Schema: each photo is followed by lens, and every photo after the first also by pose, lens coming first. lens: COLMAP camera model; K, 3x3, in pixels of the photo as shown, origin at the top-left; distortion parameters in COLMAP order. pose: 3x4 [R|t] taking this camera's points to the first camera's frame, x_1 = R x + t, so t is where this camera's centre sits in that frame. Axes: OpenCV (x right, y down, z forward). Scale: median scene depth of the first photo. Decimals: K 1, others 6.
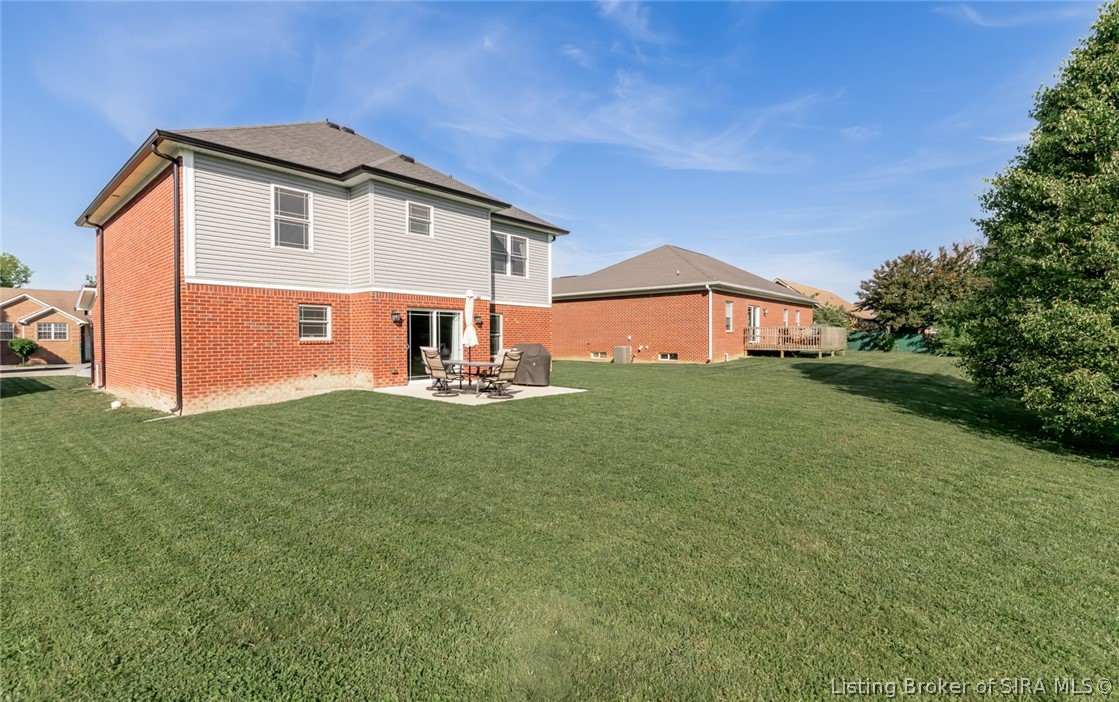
lens RADIAL K [[509.7, 0, 559.5], [0, 509.7, 351.0], [0, 0, 1]] dist [-0.001663, -0.000090]
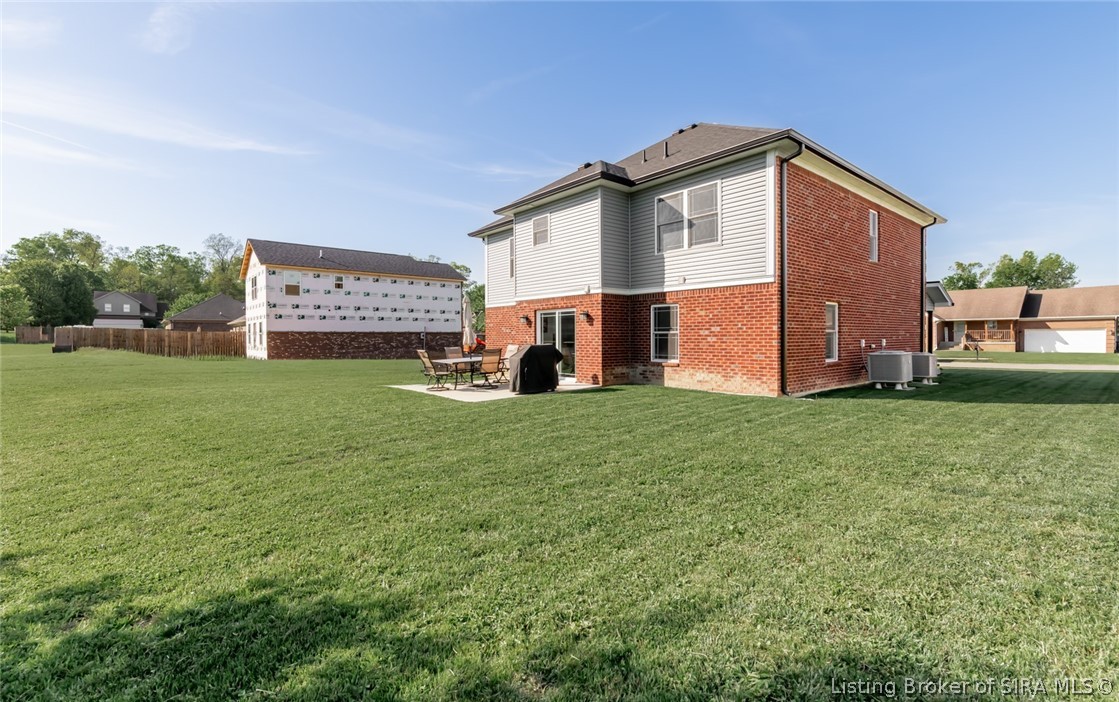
lens RADIAL K [[488.5, 0, 553.0], [0, 488.5, 343.3], [0, 0, 1]] dist [0.003396, 0.000211]
pose [[-0.162112, 0.015291, -0.986654, 0.578322], [-0.019065, 0.999645, 0.018625, -0.024570], [0.986588, 0.021830, -0.161763, 0.897696]]
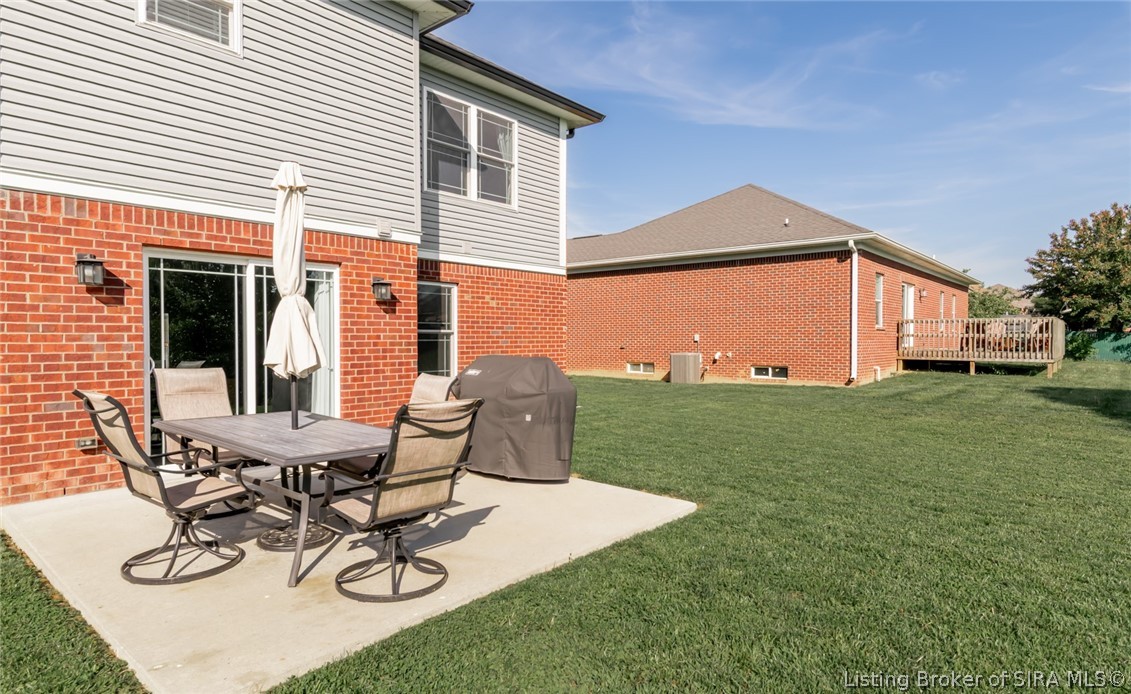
lens RADIAL K [[648.6, 0, 589.8], [0, 648.6, 346.3], [0, 0, 1]] dist [0.004347, 0.000173]
pose [[0.998911, 0.002114, 0.046612, -0.022637], [-0.001620, 0.999942, -0.010616, -0.012808], [-0.046632, 0.010529, 0.998857, 0.416788]]
